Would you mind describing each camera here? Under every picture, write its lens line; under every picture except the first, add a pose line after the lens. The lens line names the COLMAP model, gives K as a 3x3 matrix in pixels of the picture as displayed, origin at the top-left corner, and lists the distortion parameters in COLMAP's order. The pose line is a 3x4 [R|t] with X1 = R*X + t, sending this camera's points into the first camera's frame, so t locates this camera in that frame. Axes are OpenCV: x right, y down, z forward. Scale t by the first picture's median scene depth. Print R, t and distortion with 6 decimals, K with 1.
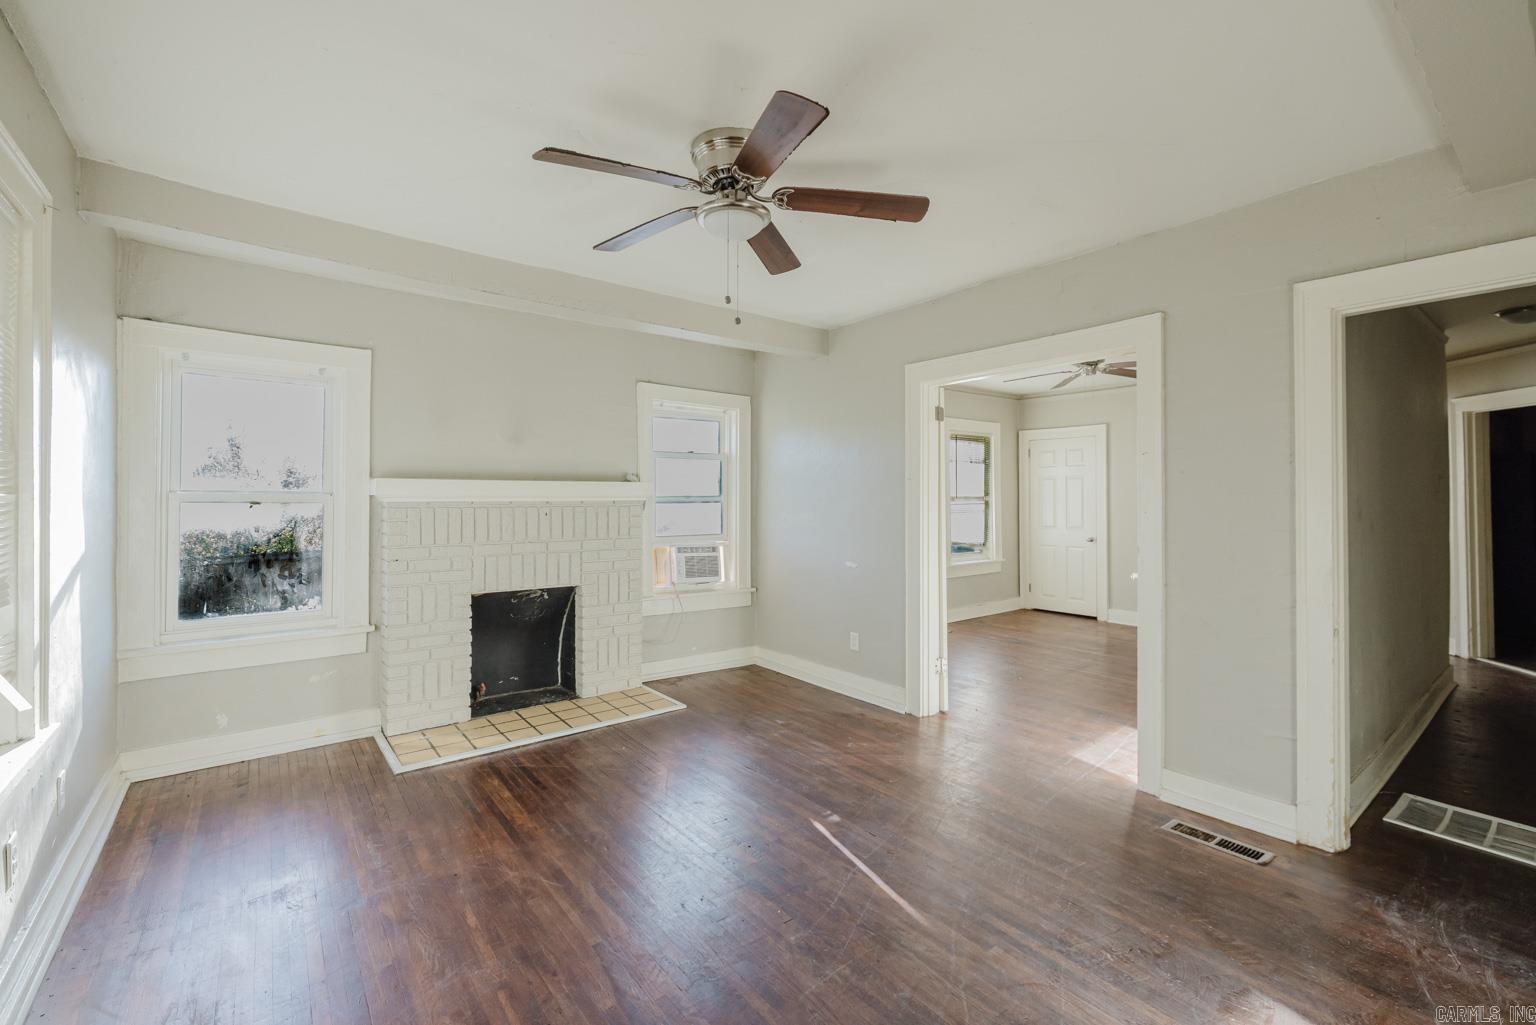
lens RADIAL K [[663.9, 0, 762.9], [0, 663.9, 494.4], [0, 0, 1]] dist [-0.000606, 0.000502]
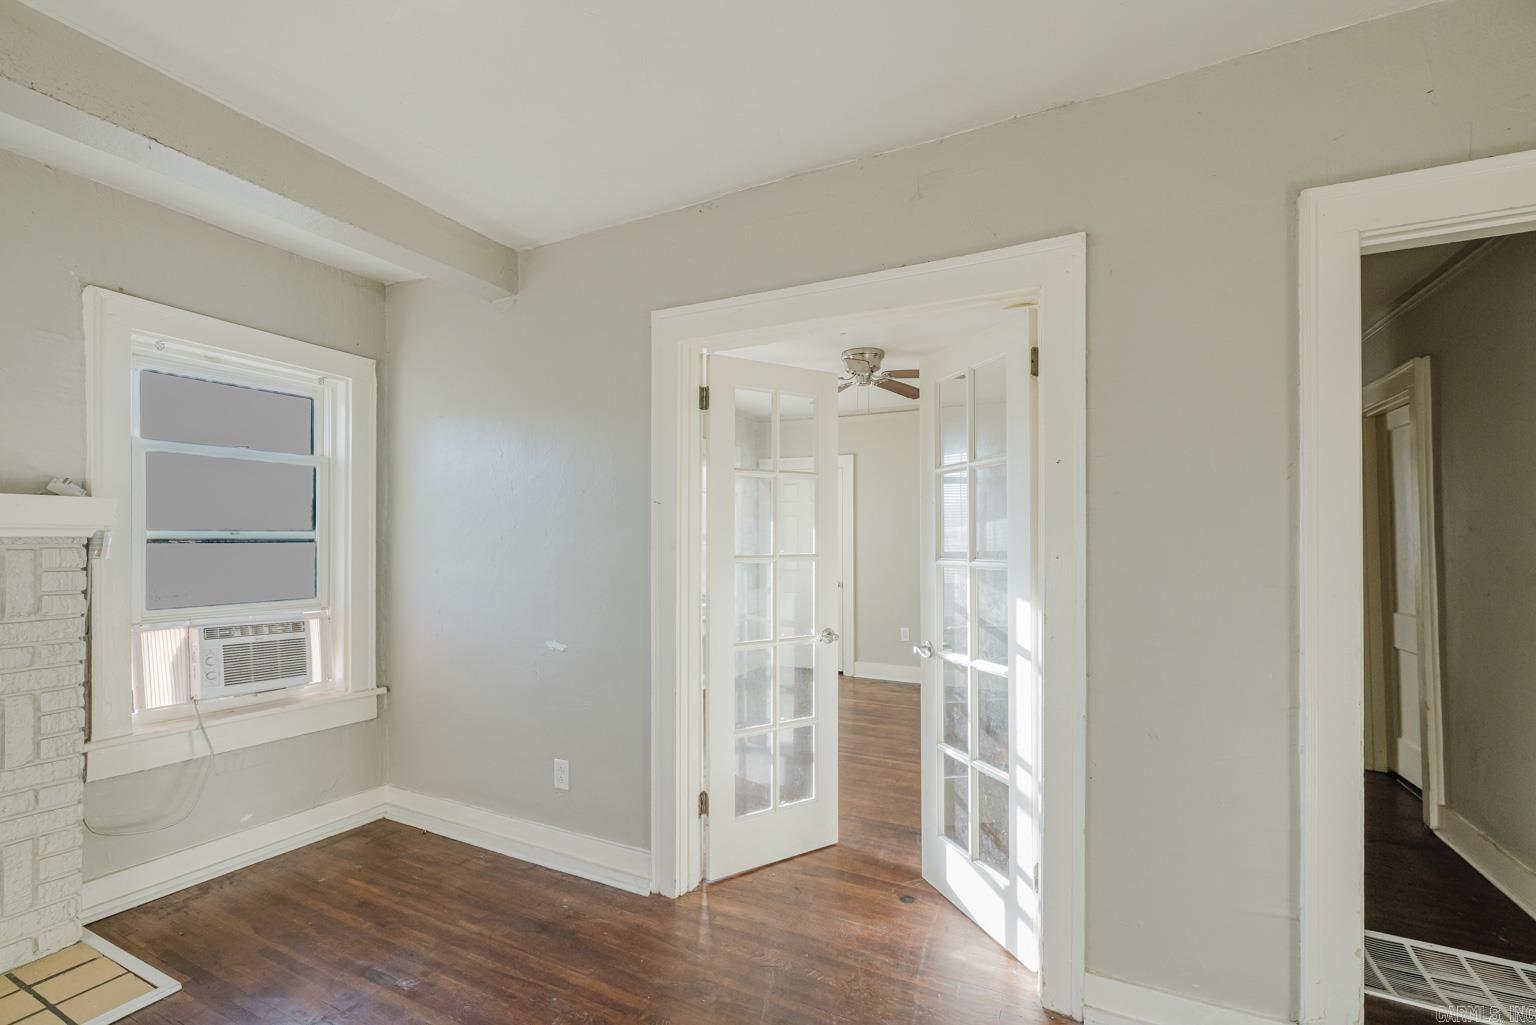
lens RADIAL K [[663.9, 0, 773.1], [0, 663.9, 541.2], [0, 0, 1]] dist [-0.000606, 0.000502]
pose [[0.899588, 0.001917, 0.436736, 0.048155], [-0.006161, 0.999947, 0.008301, 0.005782], [-0.436697, -0.010158, 0.899551, 0.384223]]
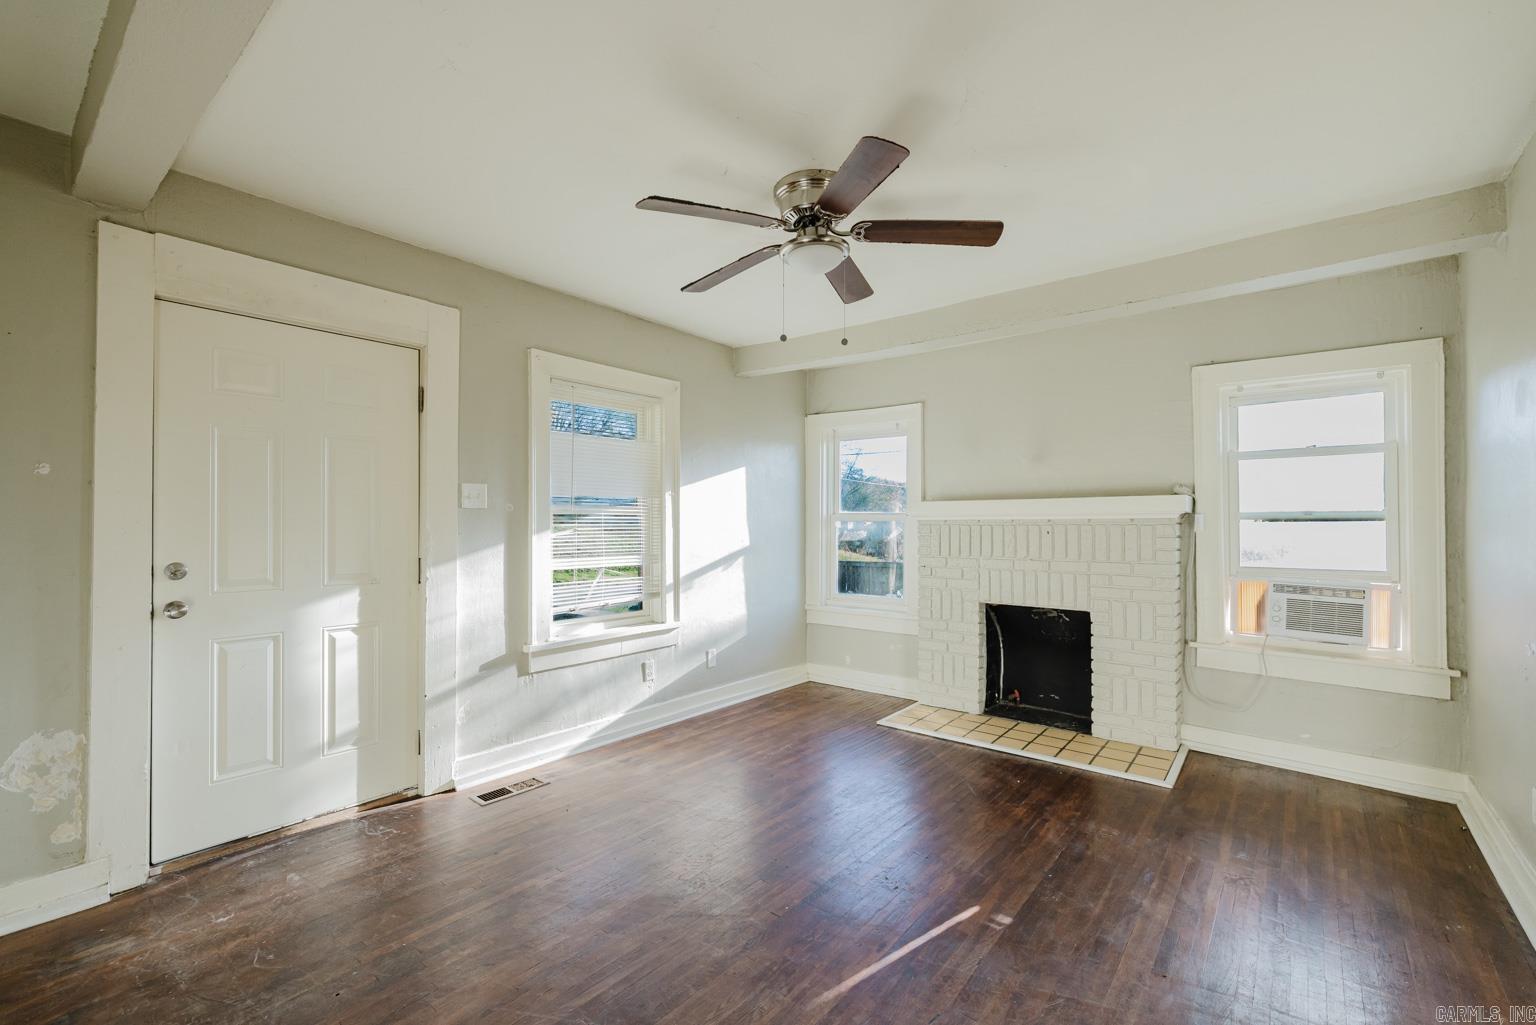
lens RADIAL K [[663.9, 0, 760.5], [0, 663.9, 511.3], [0, 0, 1]] dist [-0.000606, 0.000502]
pose [[0.204083, -0.013002, -0.978867, 0.505406], [0.012965, 0.999860, -0.010578, 0.003205], [0.978868, -0.010532, 0.204223, 0.356516]]
